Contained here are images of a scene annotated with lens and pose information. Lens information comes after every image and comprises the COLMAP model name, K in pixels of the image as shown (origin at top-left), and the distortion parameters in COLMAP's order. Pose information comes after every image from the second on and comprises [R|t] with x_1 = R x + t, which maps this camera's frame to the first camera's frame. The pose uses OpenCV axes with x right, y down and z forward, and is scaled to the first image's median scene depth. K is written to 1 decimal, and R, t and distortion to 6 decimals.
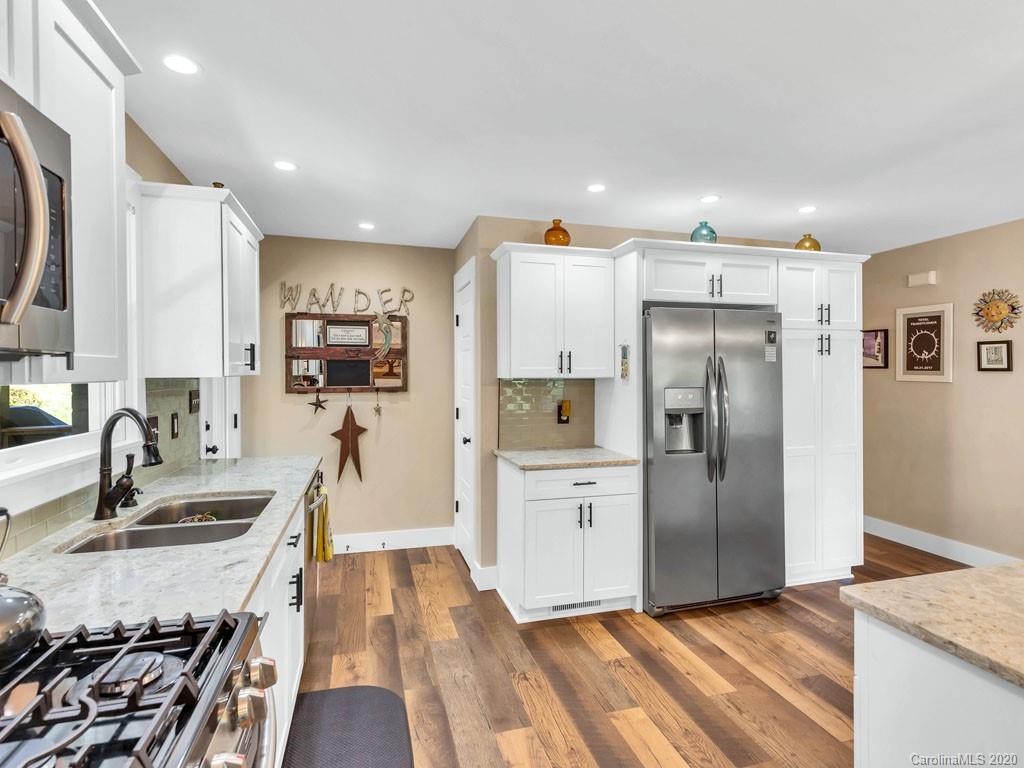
lens RADIAL K [[522.7, 0, 529.8], [0, 522.7, 374.3], [0, 0, 1]] dist [0.007154, -0.001019]
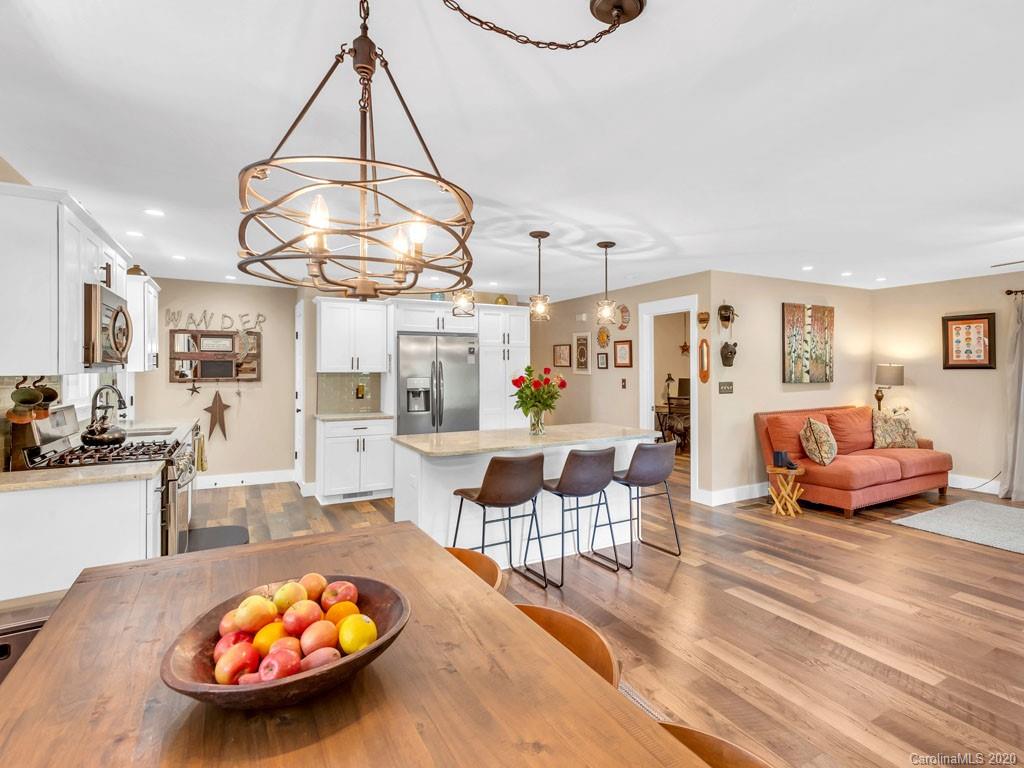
lens RADIAL K [[522.7, 0, 565.1], [0, 522.7, 366.7], [0, 0, 1]] dist [0.007154, -0.001019]
pose [[0.967456, 0.003039, 0.253023, 0.250309], [-0.001074, 0.999968, -0.007905, 0.001141], [-0.253039, 0.007376, 0.967428, -0.739537]]
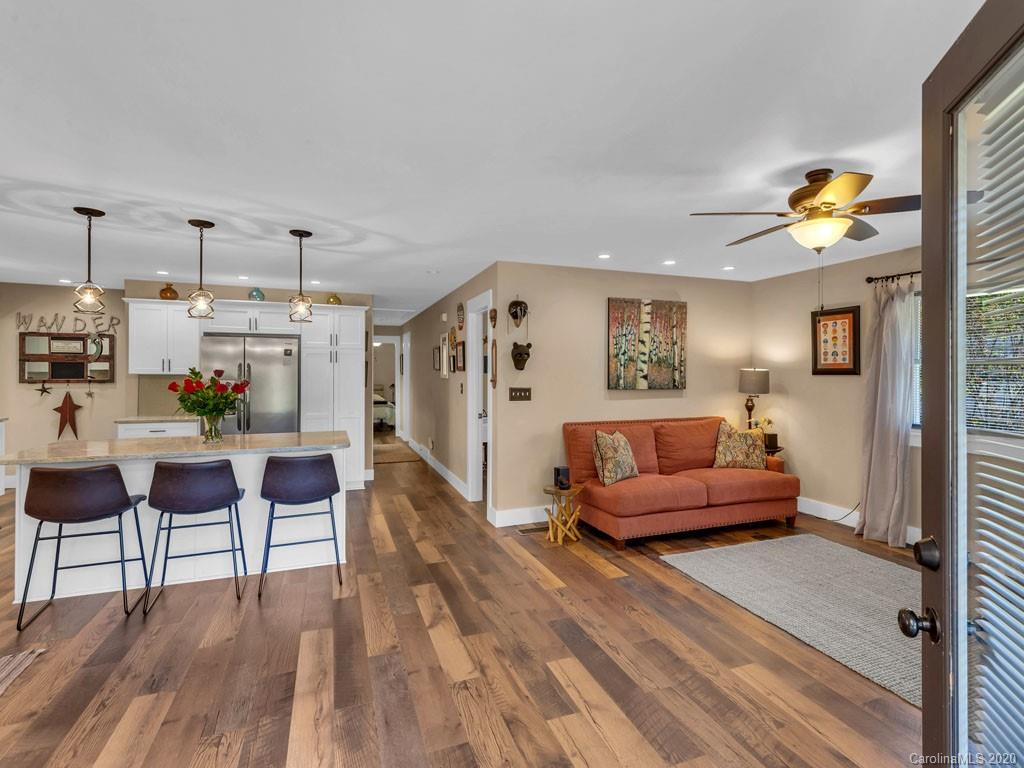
lens RADIAL K [[522.7, 0, 548.2], [0, 522.7, 376.1], [0, 0, 1]] dist [0.007154, -0.001019]
pose [[0.994569, 0.006546, 0.103872, 0.945483], [-0.006936, 0.999970, 0.003393, -0.001393], [-0.103846, -0.004095, 0.994585, -0.736871]]
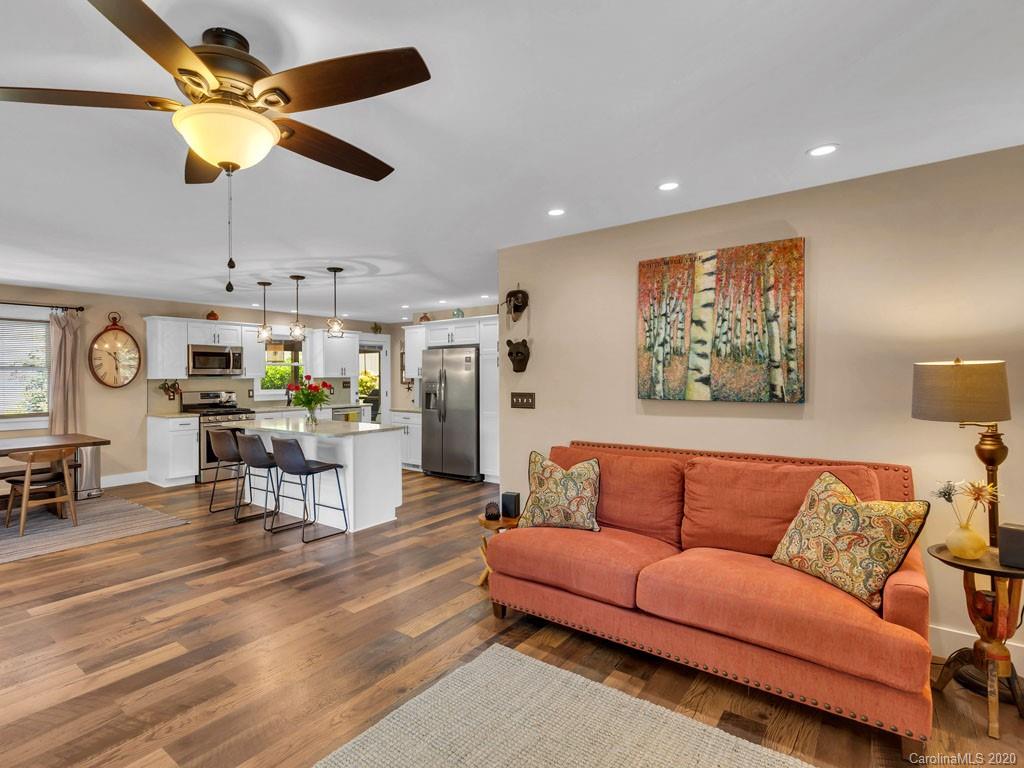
lens RADIAL K [[522.7, 0, 466.9], [0, 522.7, 380.9], [0, 0, 1]] dist [0.007154, -0.001019]
pose [[0.572762, 0.008433, -0.819678, 1.784532], [-0.000973, 0.999953, 0.009607, -0.002841], [0.819721, -0.004705, 0.572744, -0.193815]]
